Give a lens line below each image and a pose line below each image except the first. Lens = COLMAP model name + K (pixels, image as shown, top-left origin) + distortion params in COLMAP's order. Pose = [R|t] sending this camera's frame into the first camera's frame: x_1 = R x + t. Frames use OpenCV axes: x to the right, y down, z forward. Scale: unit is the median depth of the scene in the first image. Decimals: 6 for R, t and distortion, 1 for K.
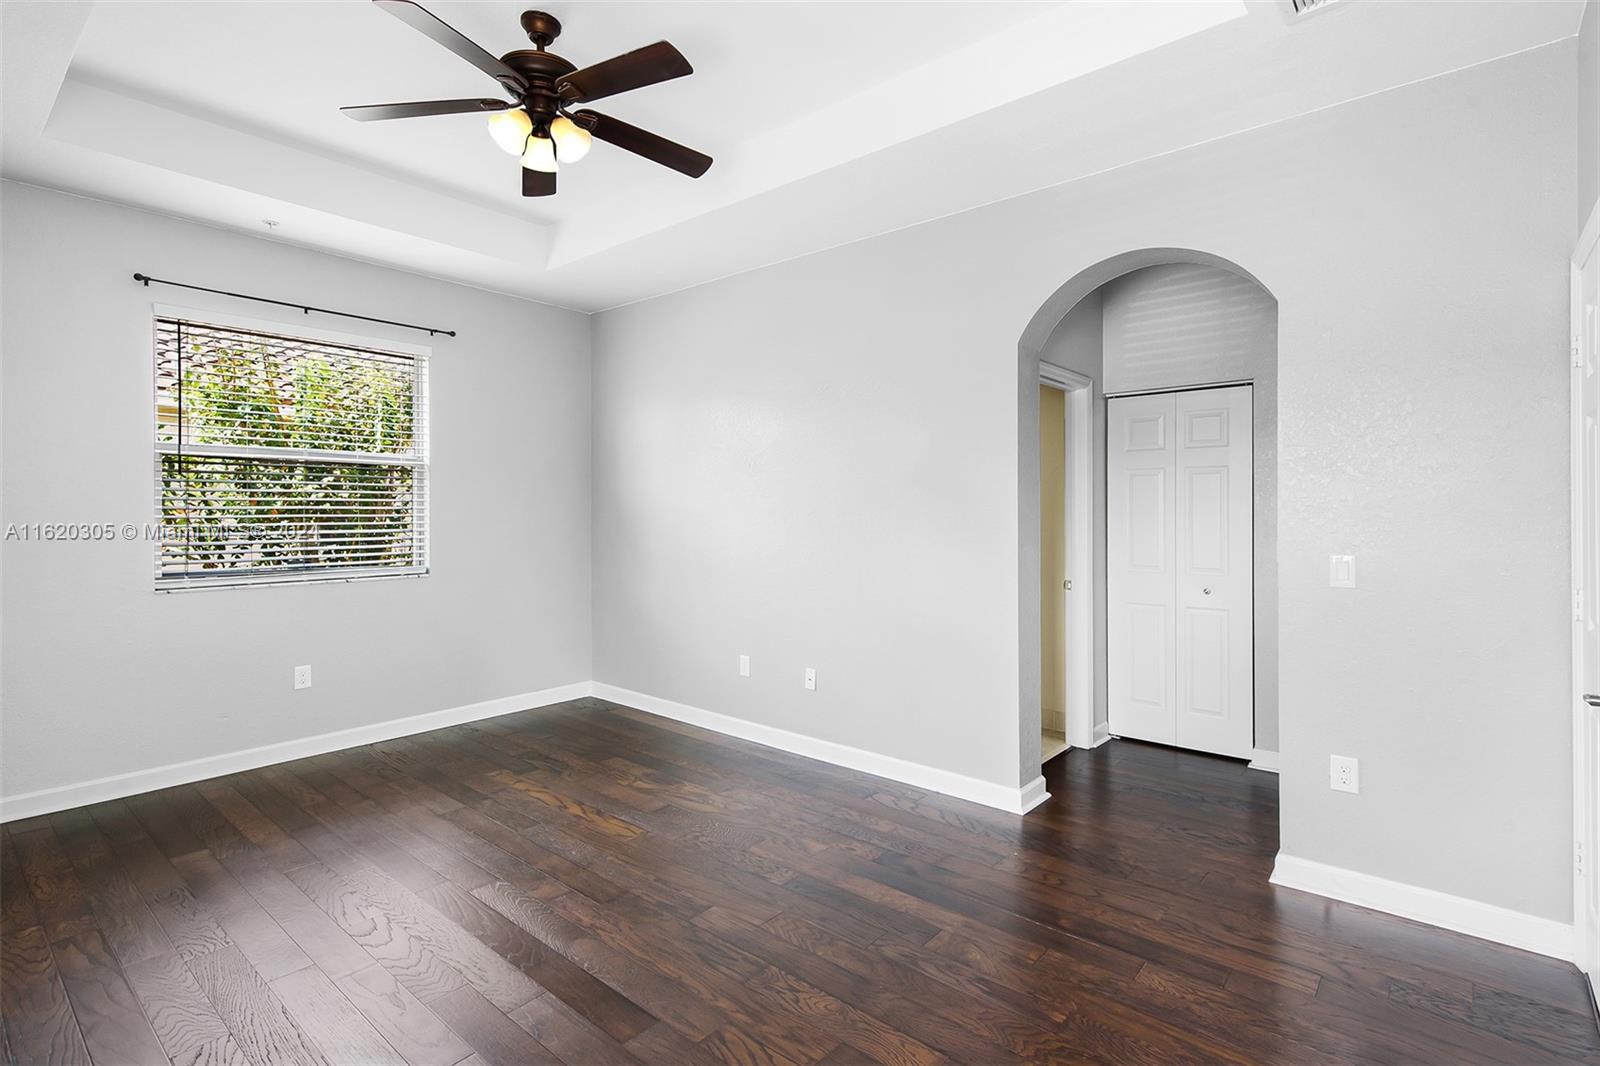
lens RADIAL K [[765.2, 0, 798.8], [0, 765.2, 526.0], [0, 0, 1]] dist [-0.001270, -0.000116]
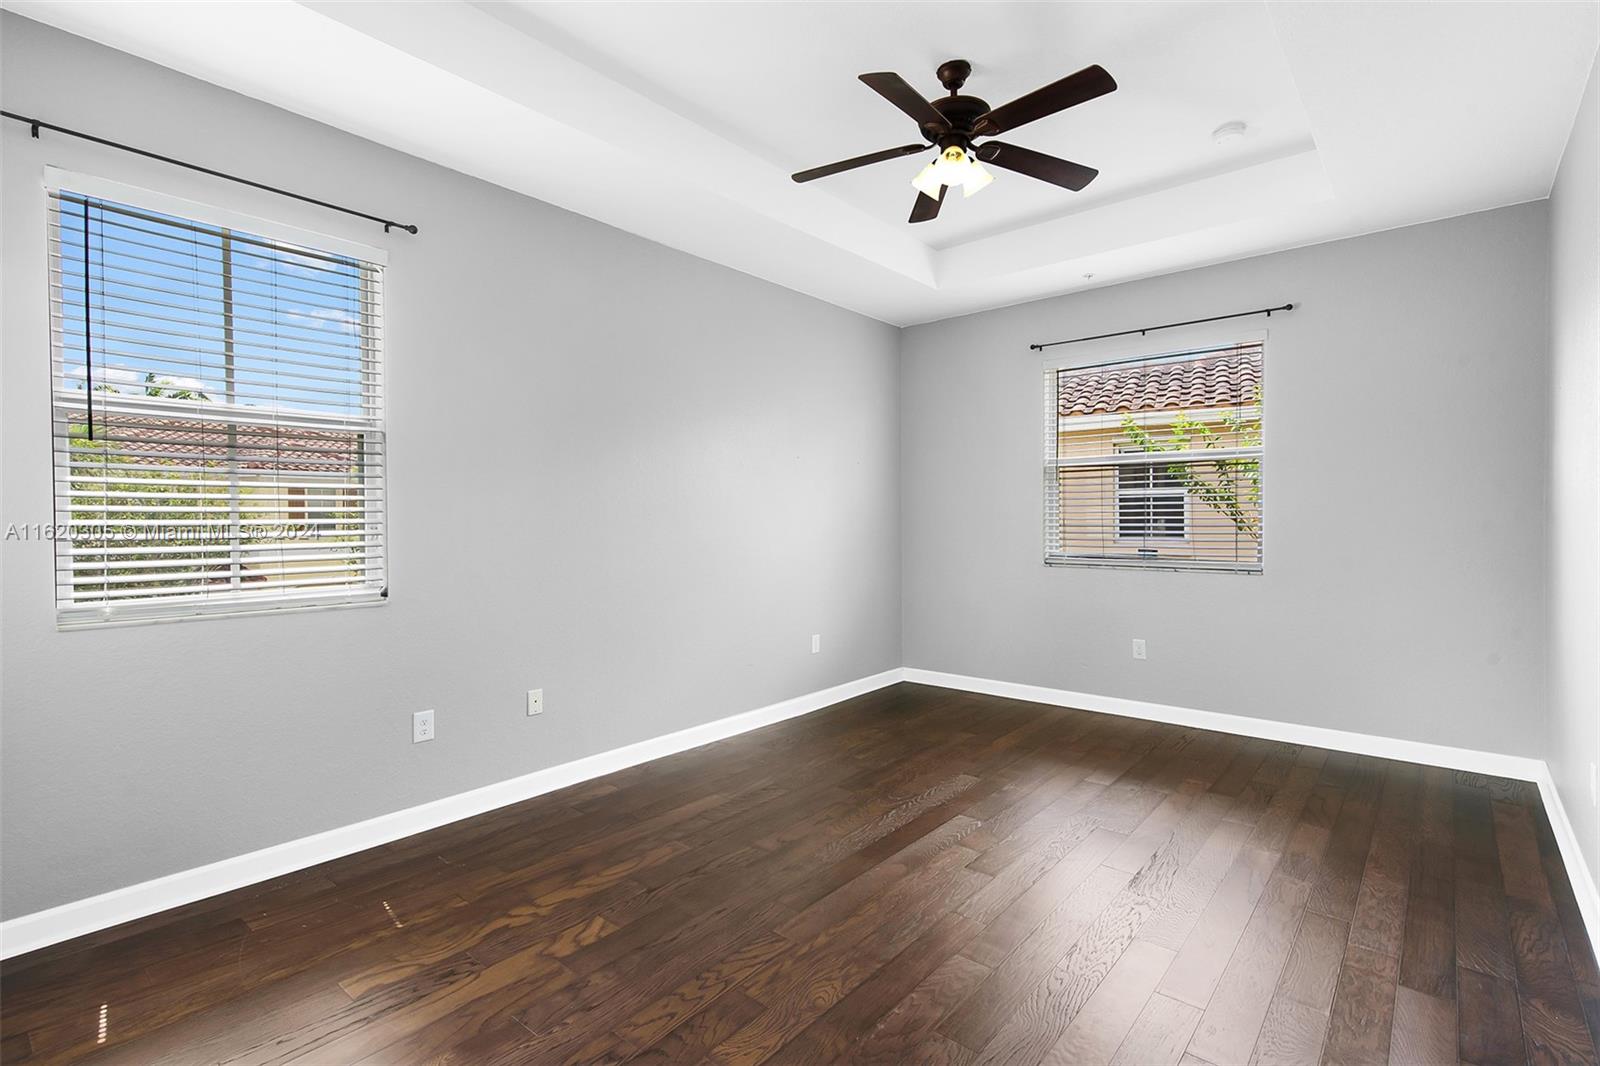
lens RADIAL K [[765.2, 0, 798.1], [0, 765.2, 528.0], [0, 0, 1]] dist [-0.001270, -0.000116]
pose [[-0.010026, 0.014562, -0.999844, 0.586541], [-0.008644, 0.999855, 0.014649, 0.001059], [0.999912, 0.008789, -0.009899, 0.558556]]
